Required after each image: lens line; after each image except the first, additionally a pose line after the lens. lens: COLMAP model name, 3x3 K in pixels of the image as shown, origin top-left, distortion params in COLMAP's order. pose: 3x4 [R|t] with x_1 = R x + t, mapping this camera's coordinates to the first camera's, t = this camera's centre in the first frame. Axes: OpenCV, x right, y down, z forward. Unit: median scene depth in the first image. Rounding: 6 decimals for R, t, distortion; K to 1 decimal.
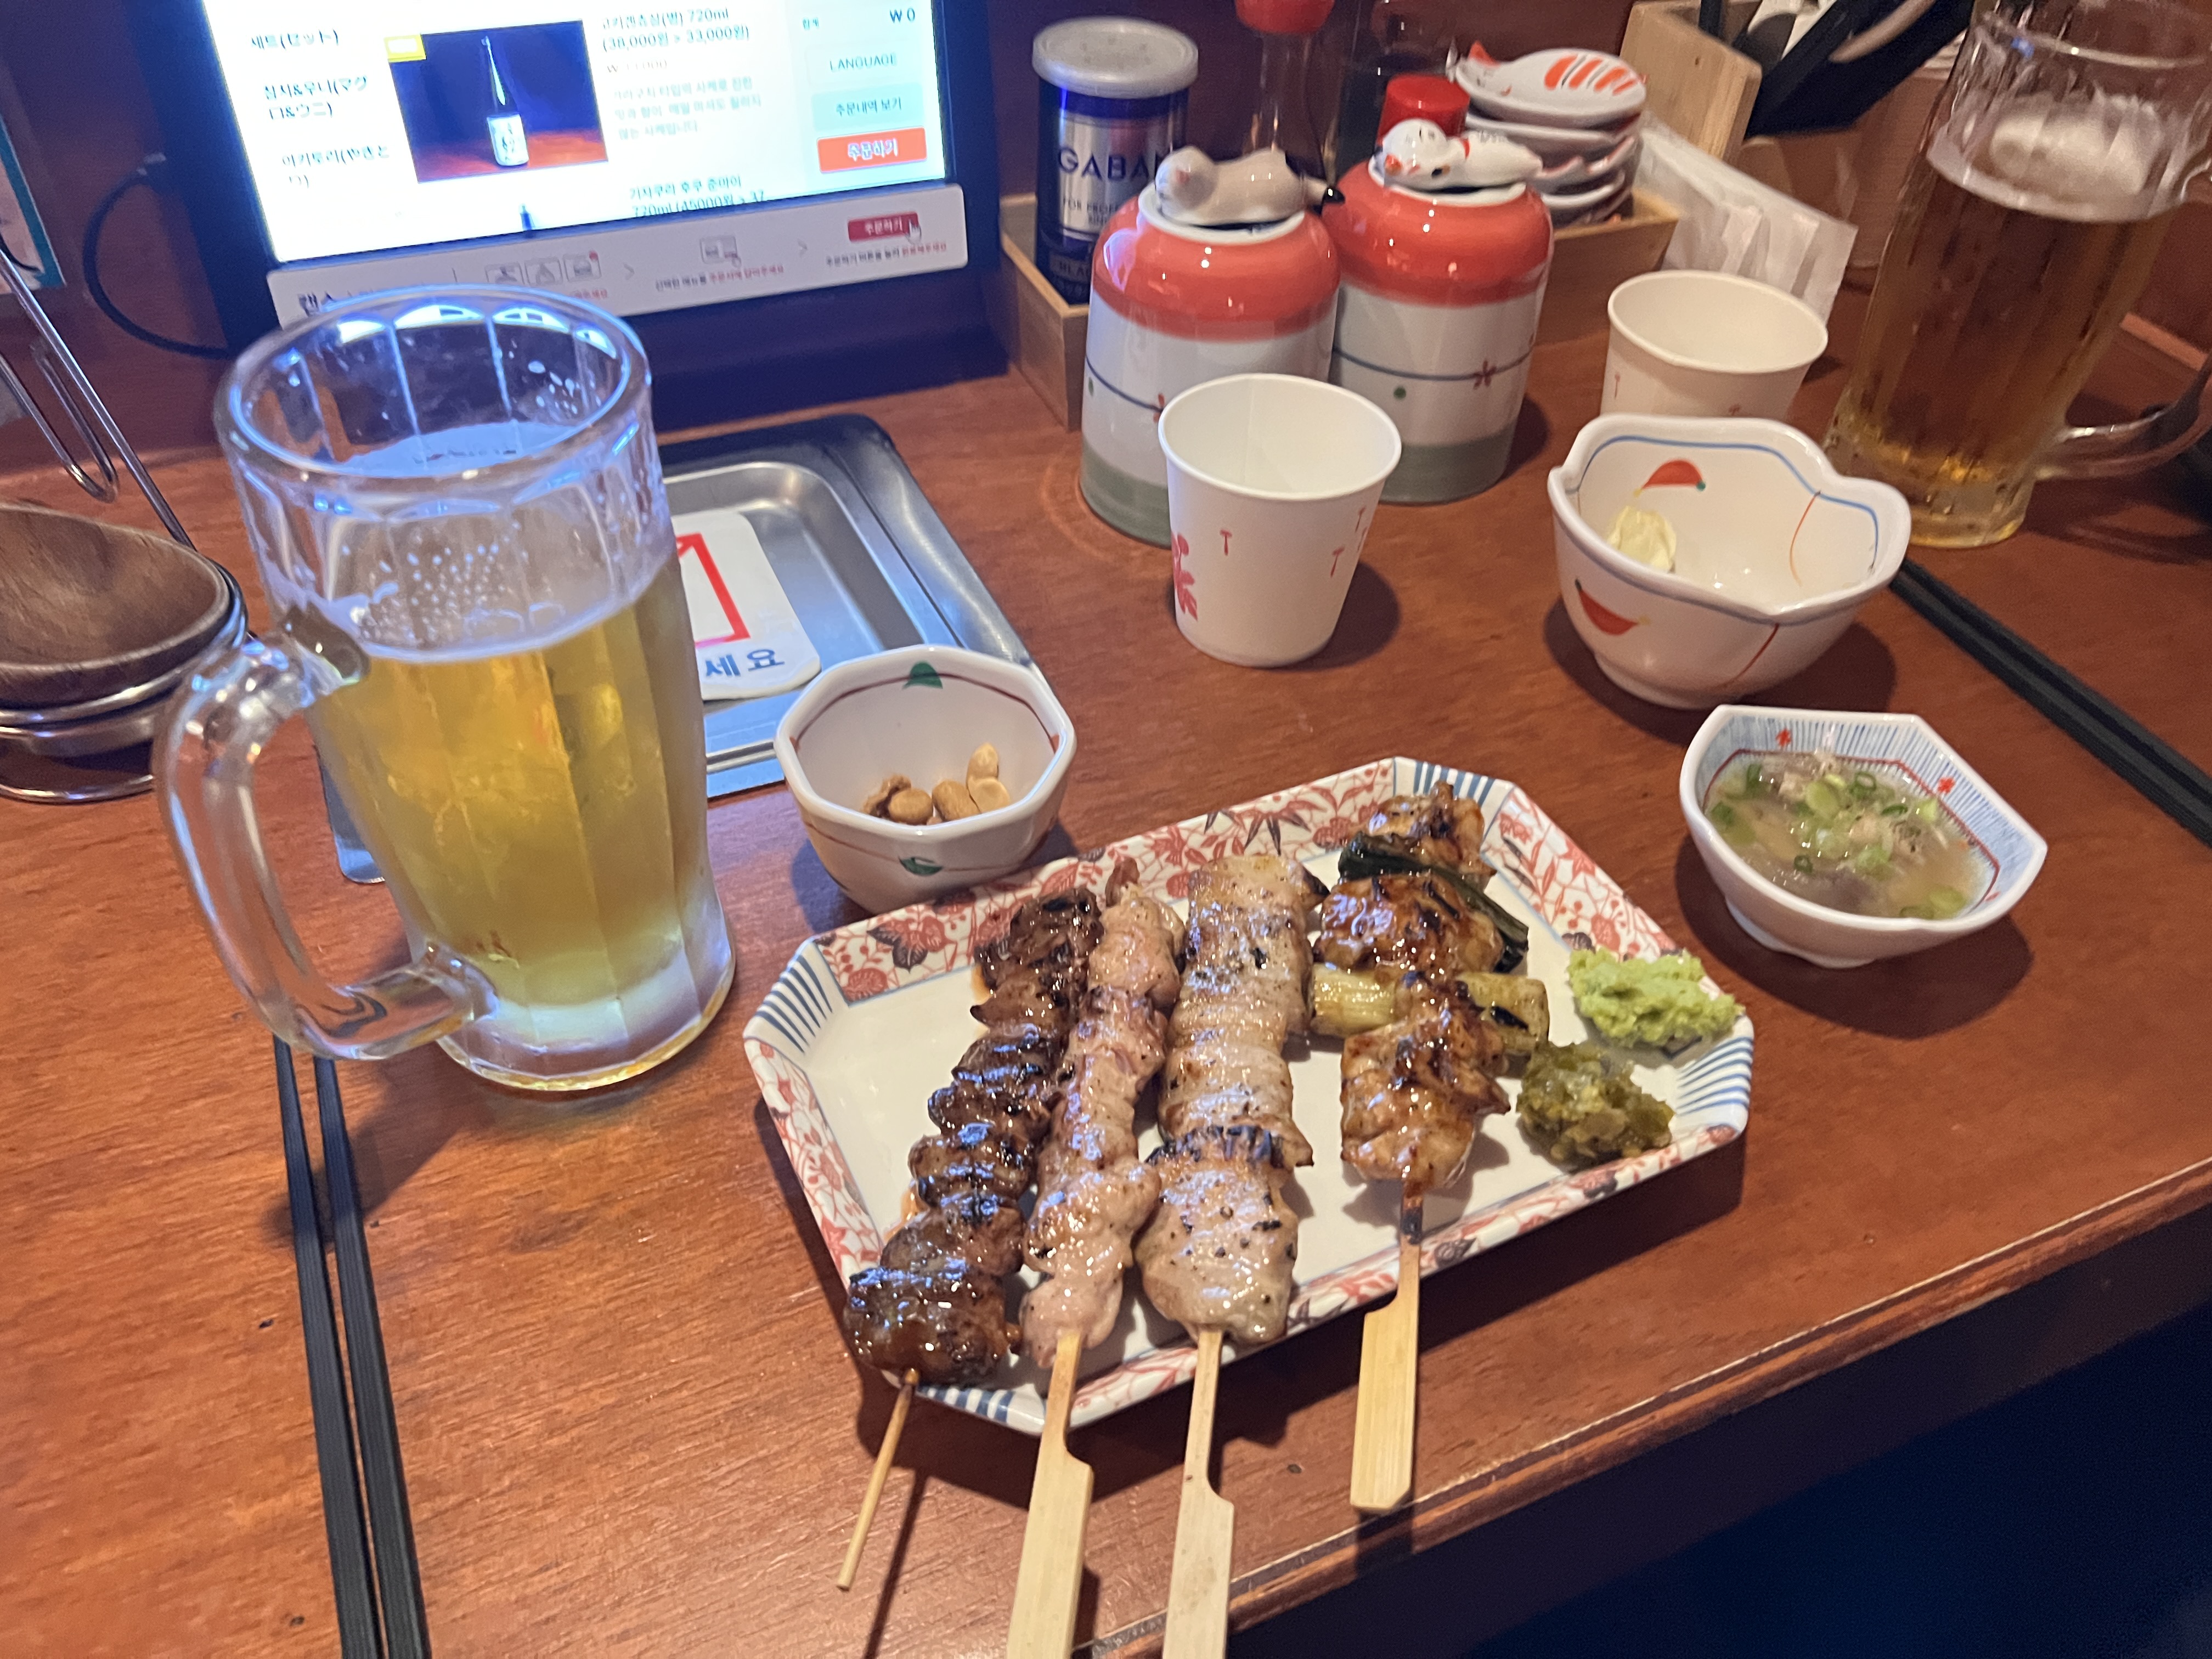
lens RADIAL K [[1679.7, 0, 1106.0], [0, 1679.7, 829.5], [0, 0, 1]] dist [0.141442, -0.341506]
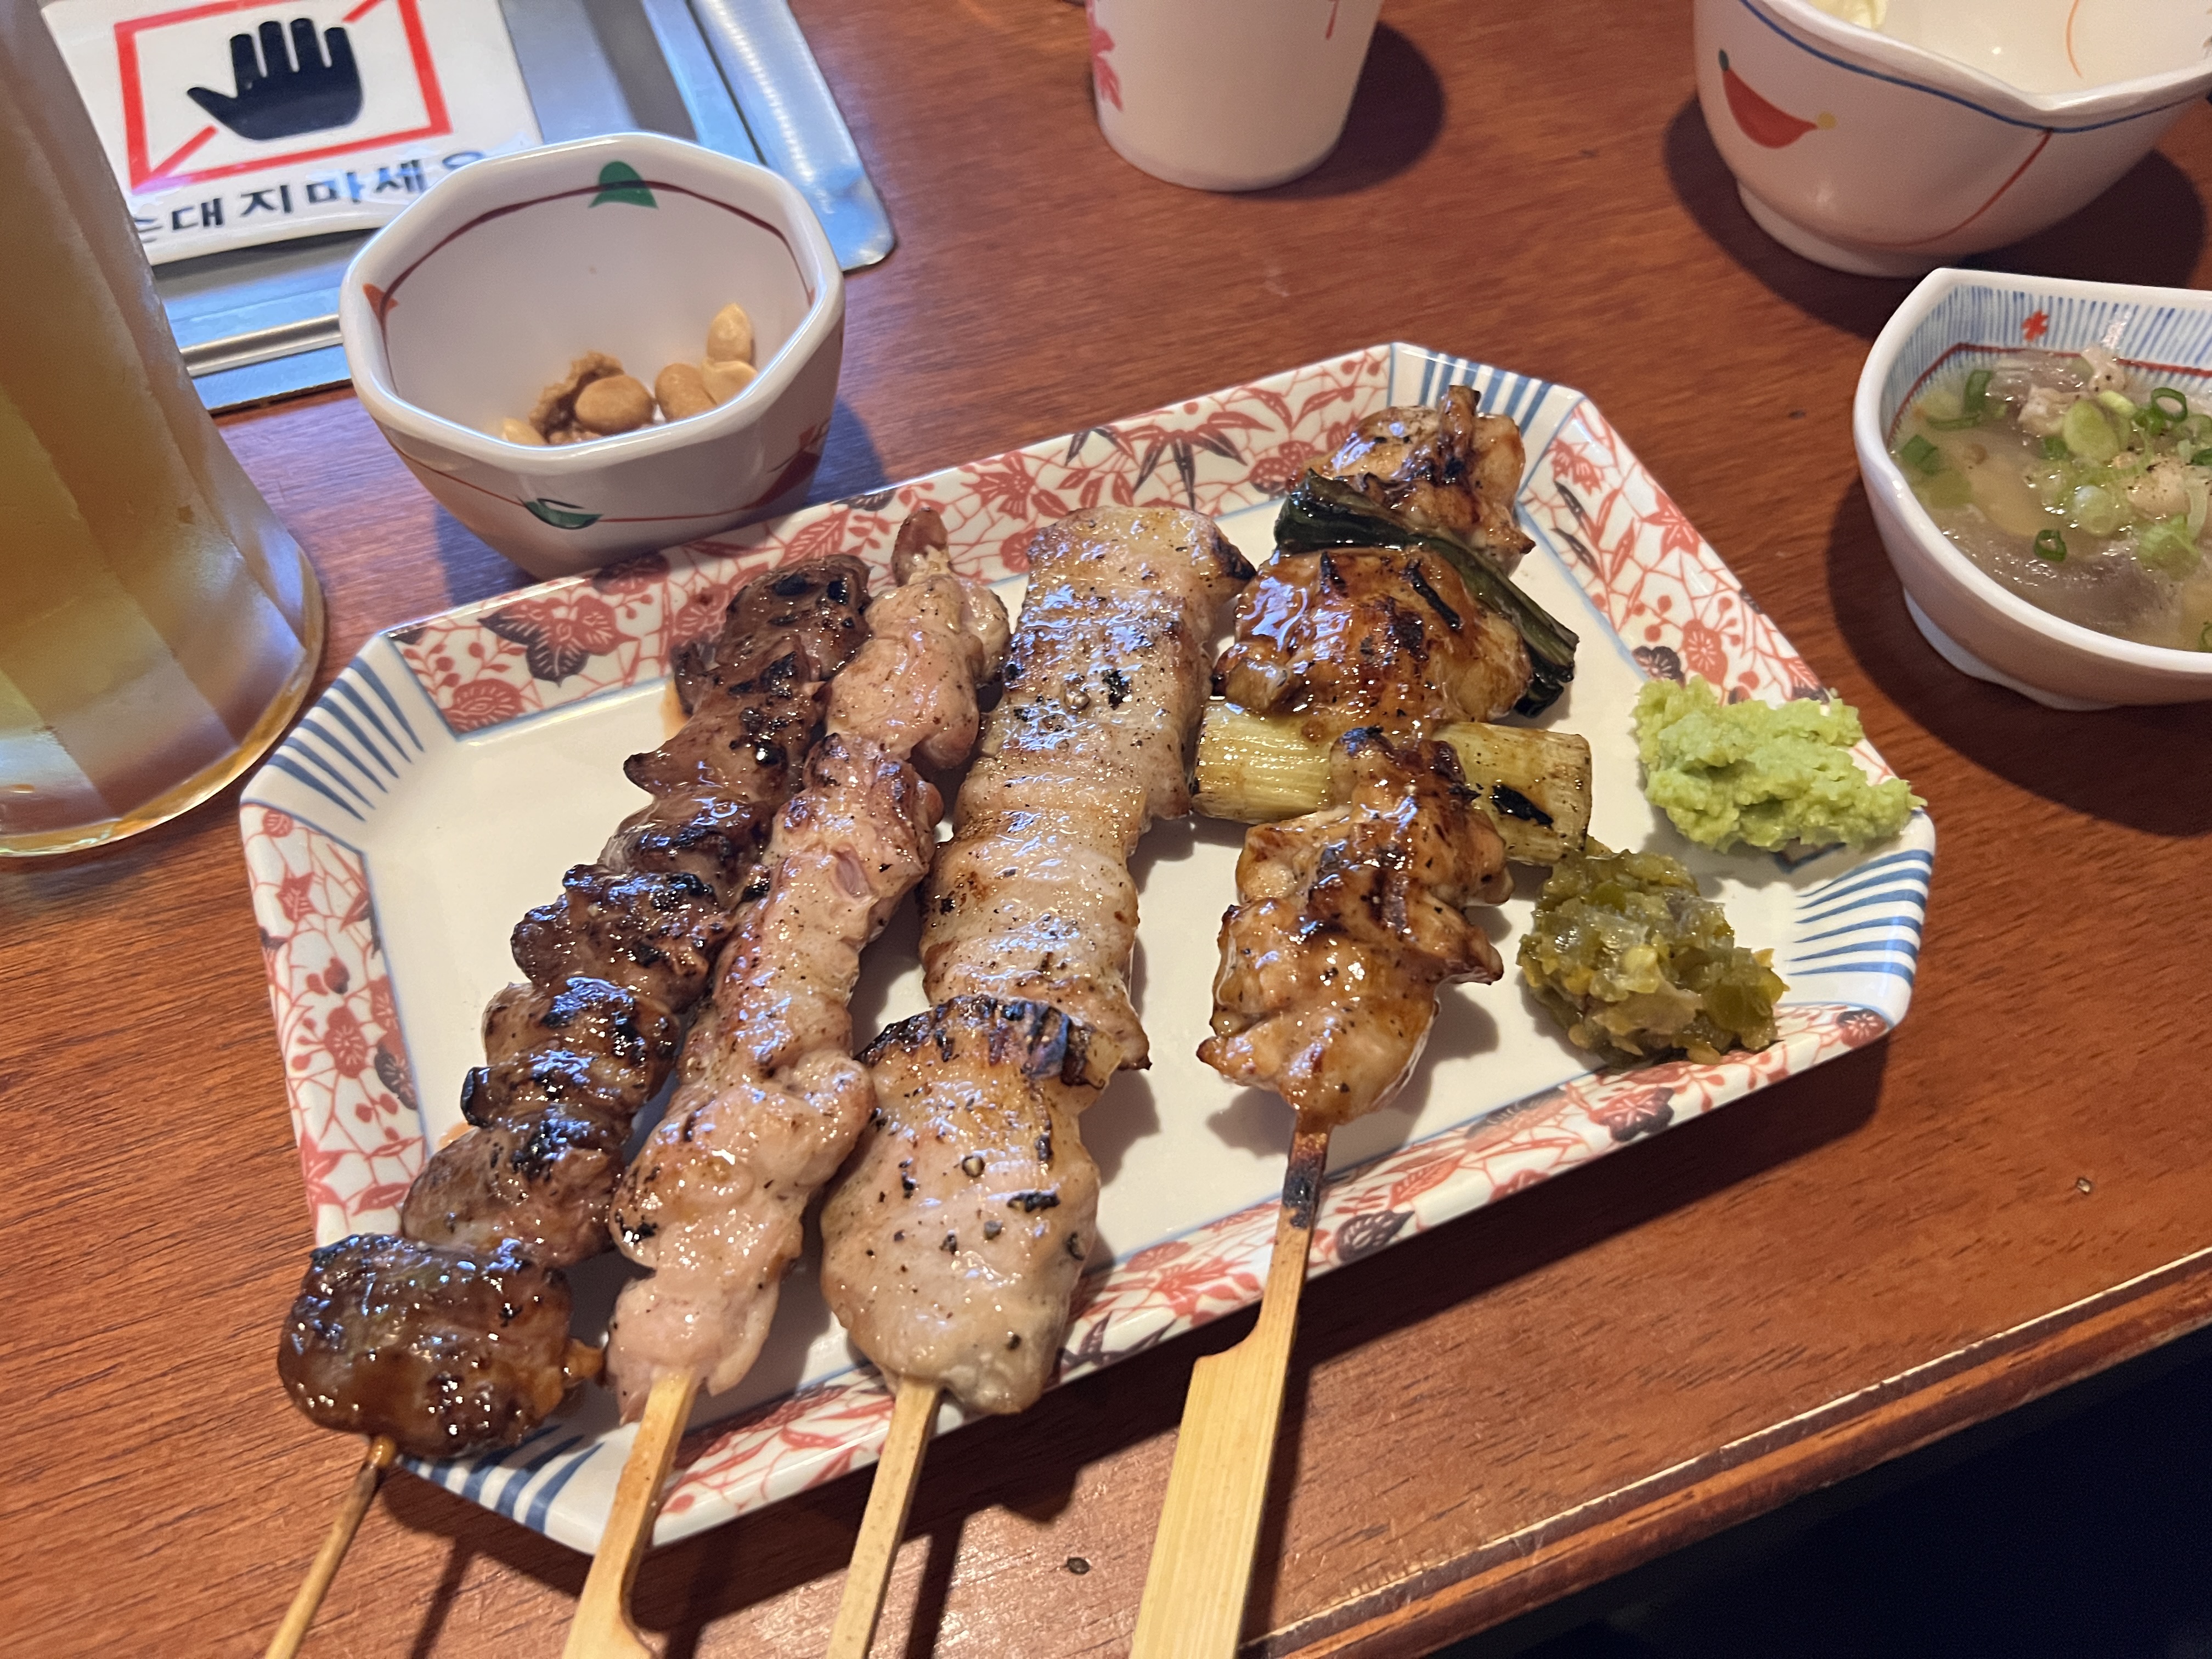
lens RADIAL K [[1727.1, 0, 1106.0], [0, 1727.1, 829.5], [0, 0, 1]] dist [0.061853, -0.141406]
pose [[0.998248, 0.035908, -0.047024, 0.117296], [-0.023794, 0.971318, 0.236590, -0.020121], [0.054171, -0.235057, 0.970471, 0.387408]]
